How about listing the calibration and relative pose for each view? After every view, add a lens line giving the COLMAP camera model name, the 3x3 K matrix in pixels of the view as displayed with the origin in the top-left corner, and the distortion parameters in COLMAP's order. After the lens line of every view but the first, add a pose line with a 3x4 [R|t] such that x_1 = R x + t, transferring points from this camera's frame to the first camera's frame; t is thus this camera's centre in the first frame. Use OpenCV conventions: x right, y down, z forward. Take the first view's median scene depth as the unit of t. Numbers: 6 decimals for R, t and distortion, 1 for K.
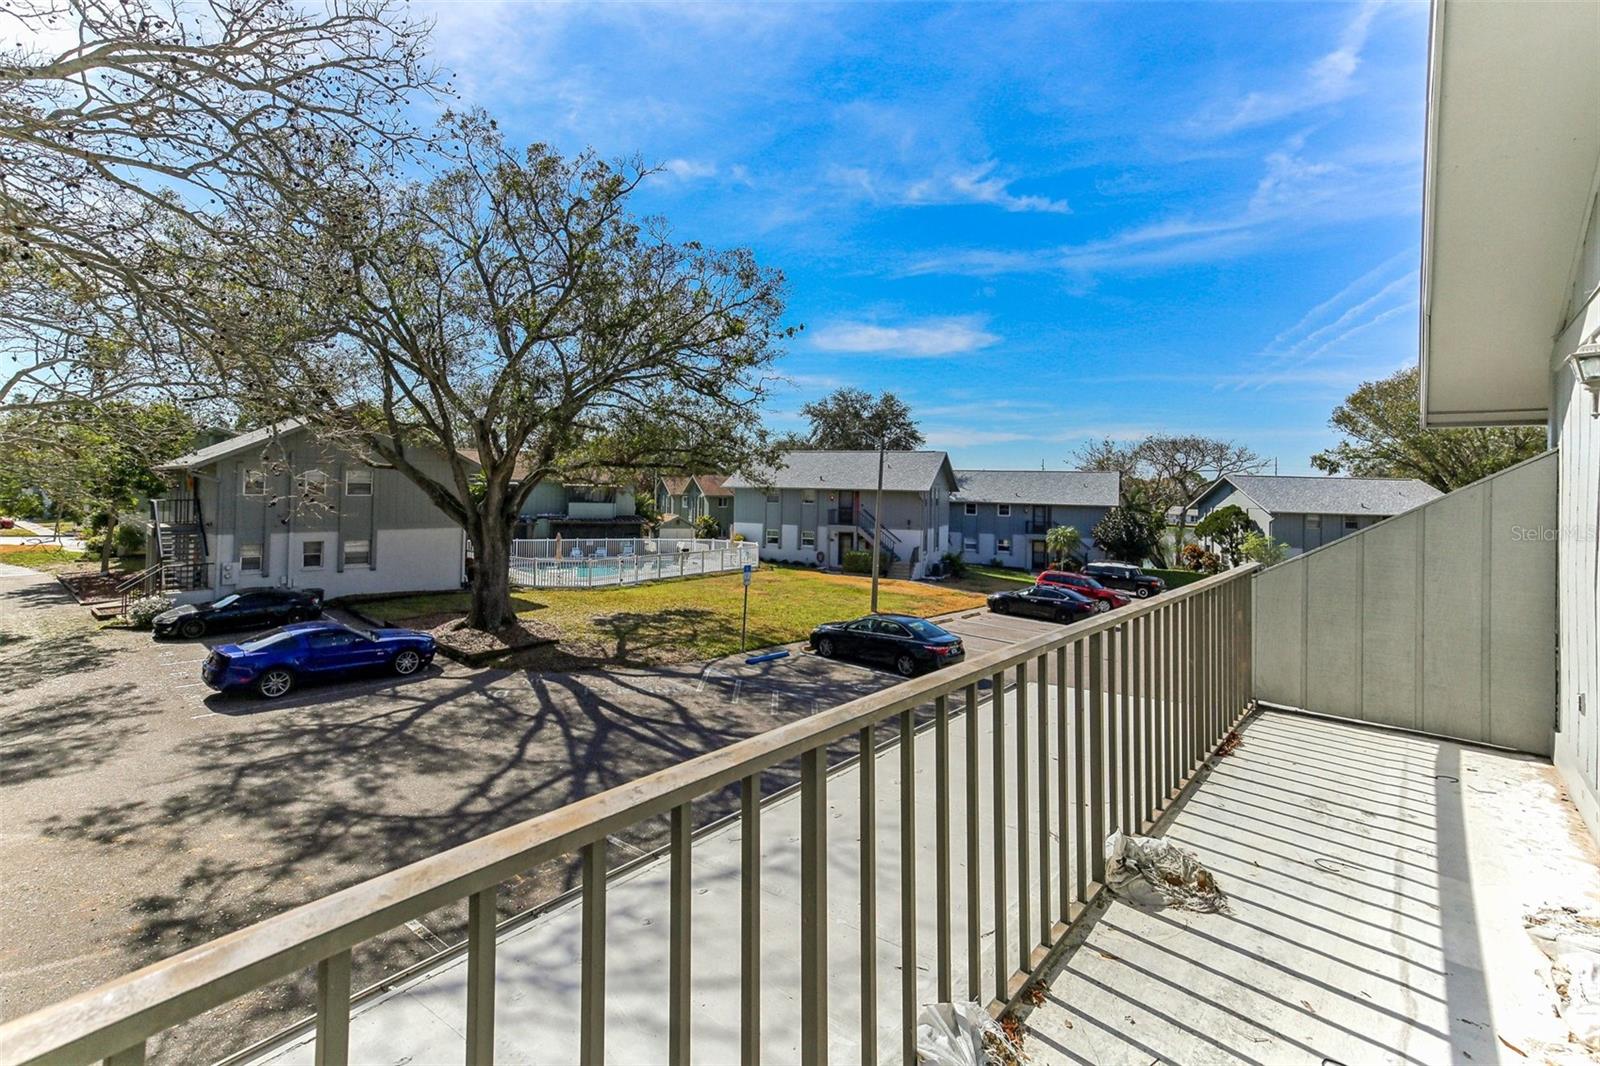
lens RADIAL K [[825.6, 0, 806.5], [0, 825.6, 490.5], [0, 0, 1]] dist [0.065160, -0.000083]
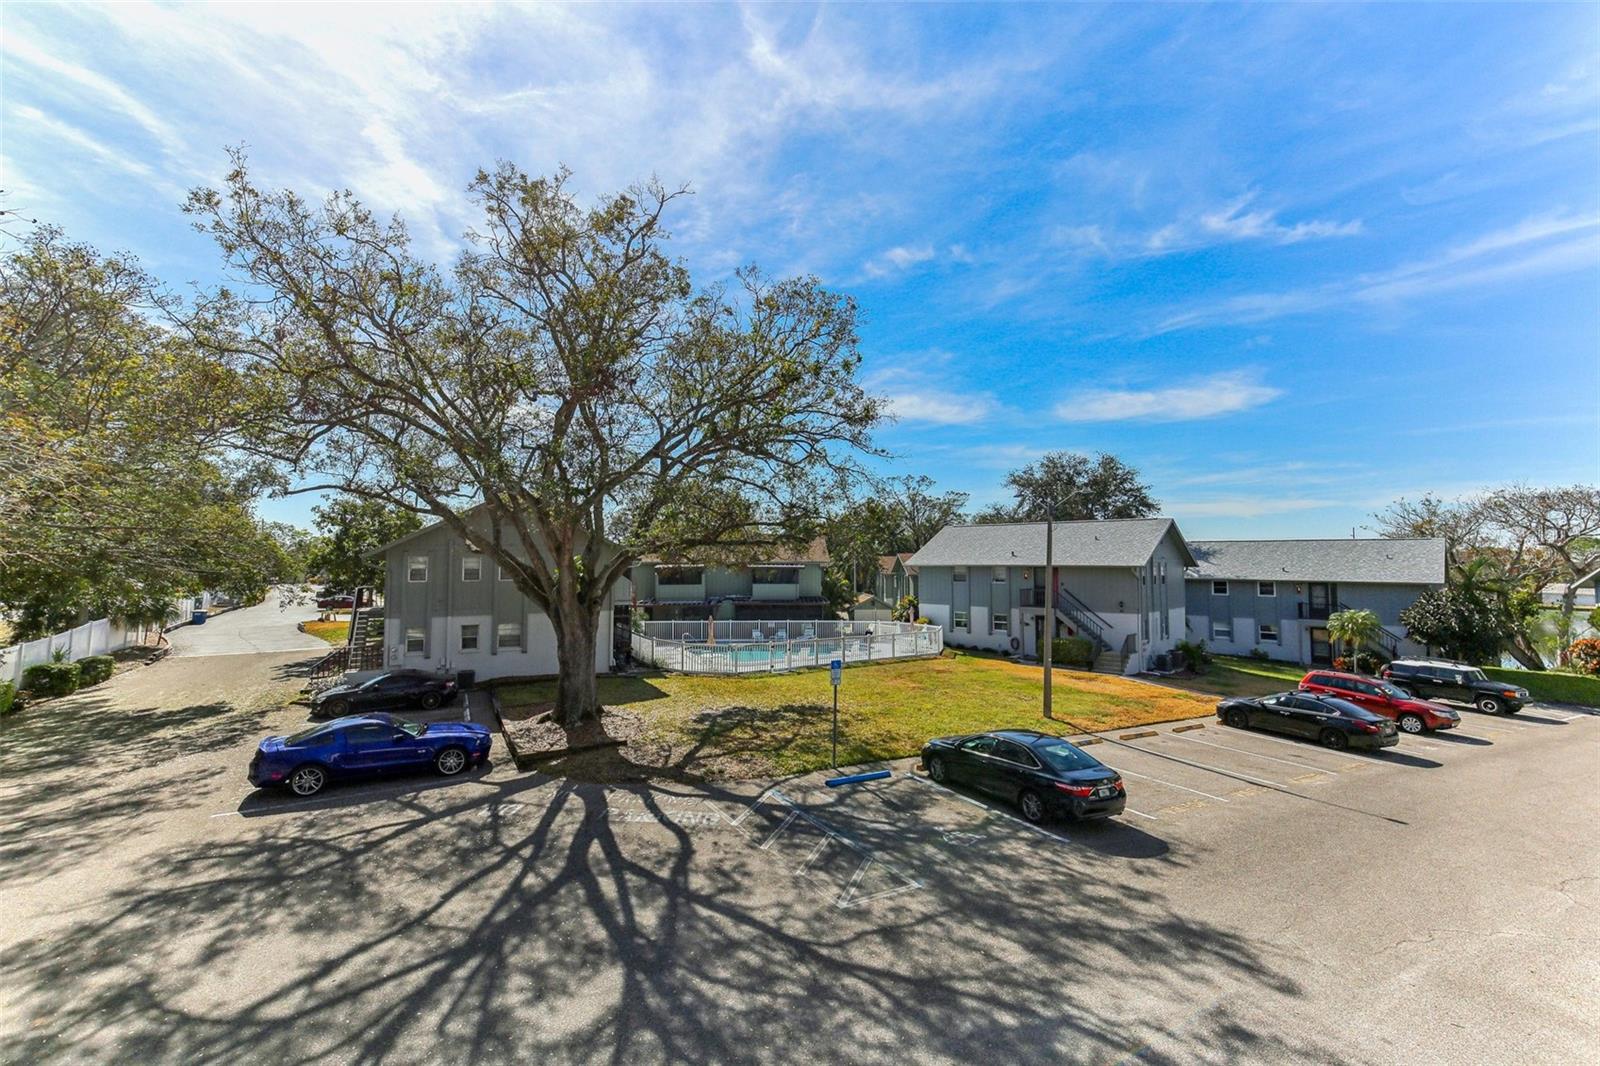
lens RADIAL K [[782.2, 0, 793.0], [0, 782.2, 516.2], [0, 0, 1]] dist [0.056188, 0.000791]
pose [[0.940591, -0.039357, -0.337252, 0.082957], [0.016031, 0.997299, -0.071674, 0.001828], [0.339162, 0.062009, 0.938682, 0.130704]]
